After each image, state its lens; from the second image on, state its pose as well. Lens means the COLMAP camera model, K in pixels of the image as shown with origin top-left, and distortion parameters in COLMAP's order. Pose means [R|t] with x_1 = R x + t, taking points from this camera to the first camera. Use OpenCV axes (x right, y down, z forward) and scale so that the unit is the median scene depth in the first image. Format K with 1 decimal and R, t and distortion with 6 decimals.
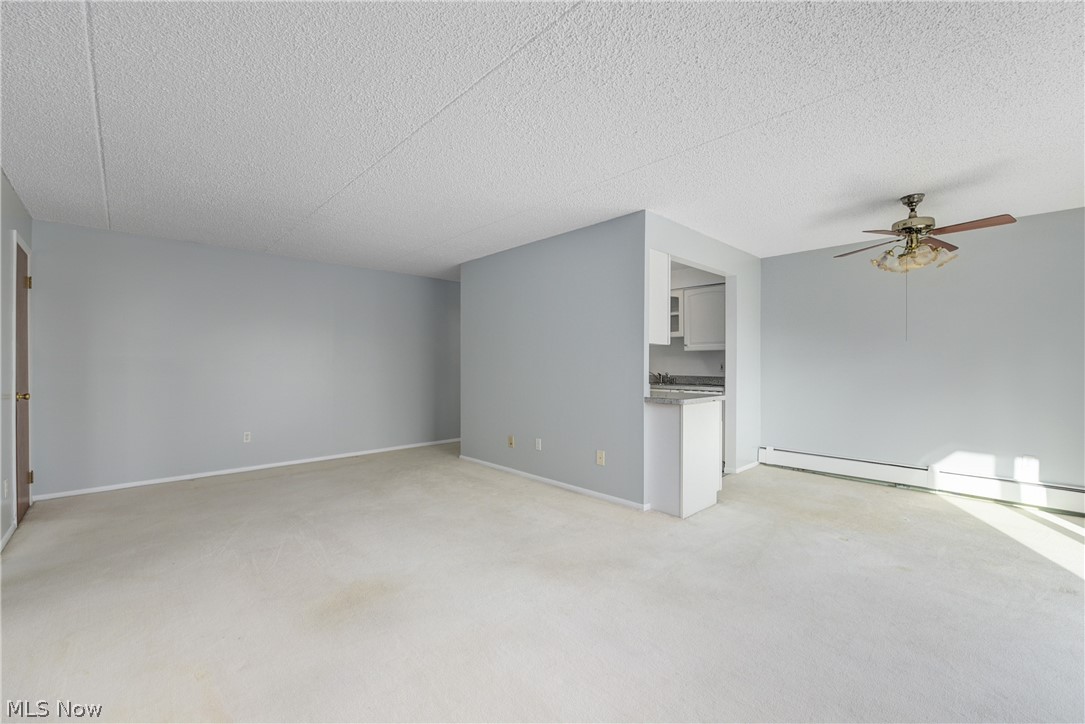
lens RADIAL K [[448.4, 0, 544.2], [0, 448.4, 364.5], [0, 0, 1]] dist [-0.001789, -0.000547]
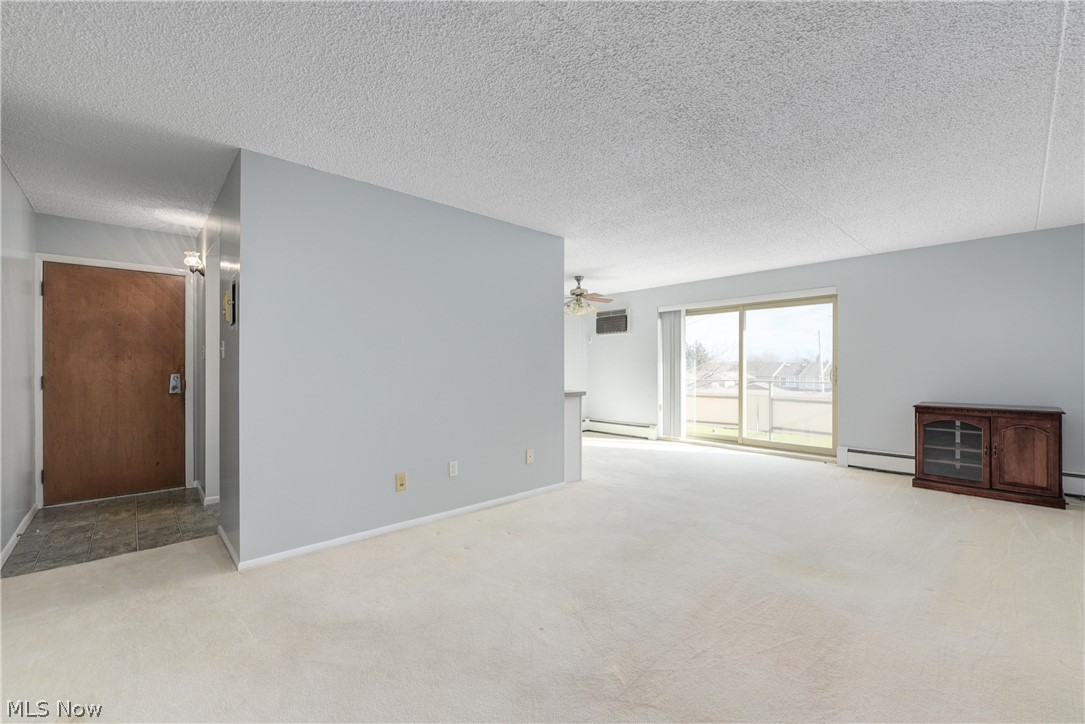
lens RADIAL K [[448.4, 0, 544.2], [0, 448.4, 364.5], [0, 0, 1]] dist [-0.001789, -0.000547]
pose [[0.016995, 0.001693, 0.999854, -0.905260], [0.003906, 0.999991, -0.001760, -0.001835], [-0.999848, 0.003935, 0.016988, 0.946774]]
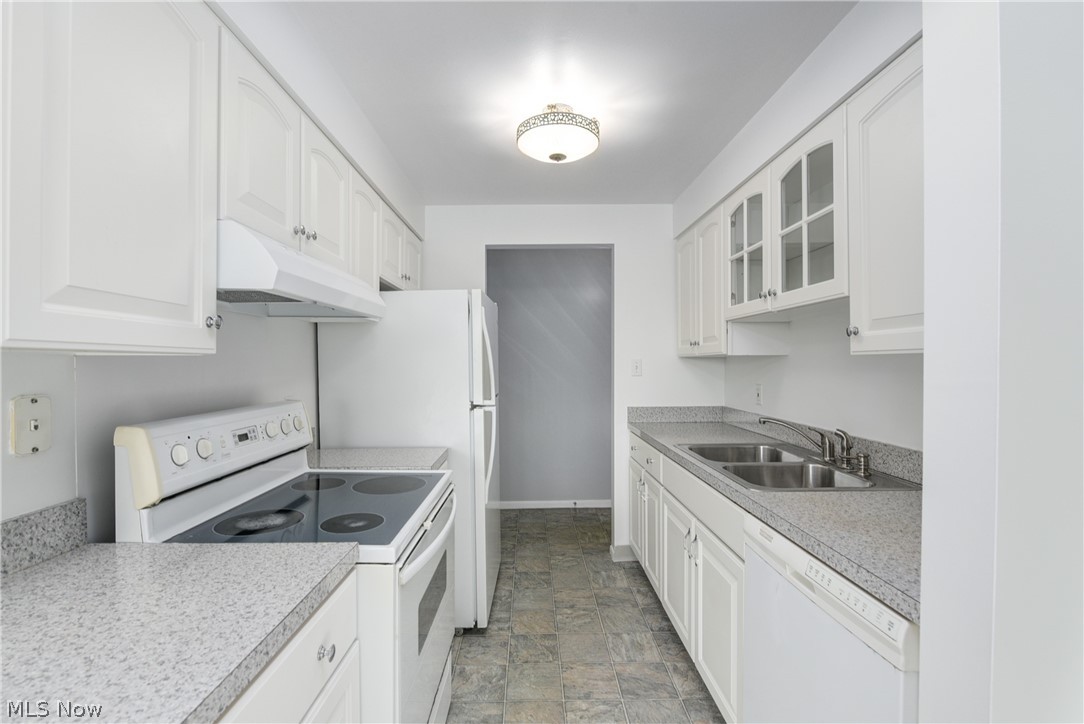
lens RADIAL K [[476.7, 0, 538.1], [0, 476.7, 367.6], [0, 0, 1]] dist [-0.008366, 0.000058]
pose [[0.727772, 0.002399, -0.685815, 0.525049], [0.003406, 0.999969, 0.007111, -0.037763], [0.685811, -0.007511, 0.727741, 0.998708]]
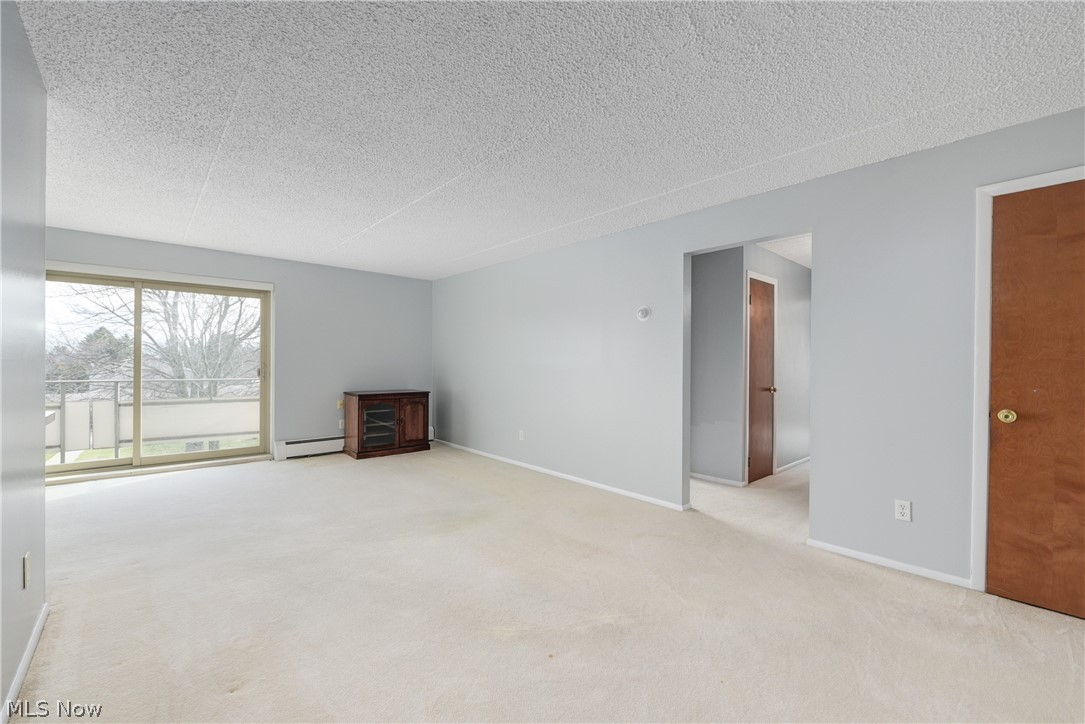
lens RADIAL K [[448.4, 0, 544.2], [0, 448.4, 364.5], [0, 0, 1]] dist [-0.001789, -0.000547]
pose [[-0.999307, -0.009235, 0.036057, -0.409970], [-0.009134, 0.999954, 0.002947, -0.002346], [-0.036083, 0.002616, -0.999345, 1.421195]]
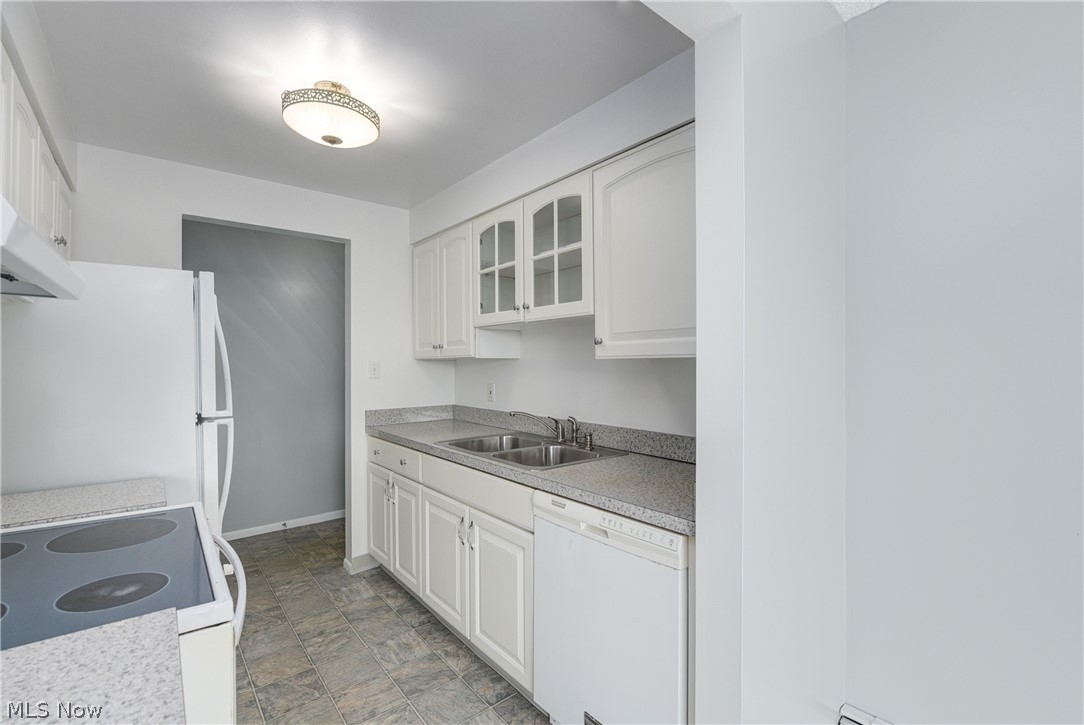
lens RADIAL K [[474.8, 0, 539.8], [0, 474.8, 366.0], [0, 0, 1]] dist [-0.008254, -0.000295]
pose [[0.996670, -0.003436, -0.081468, 0.431126], [0.003545, 0.999993, 0.001195, -0.037435], [0.081464, -0.001480, 0.996675, 0.939125]]
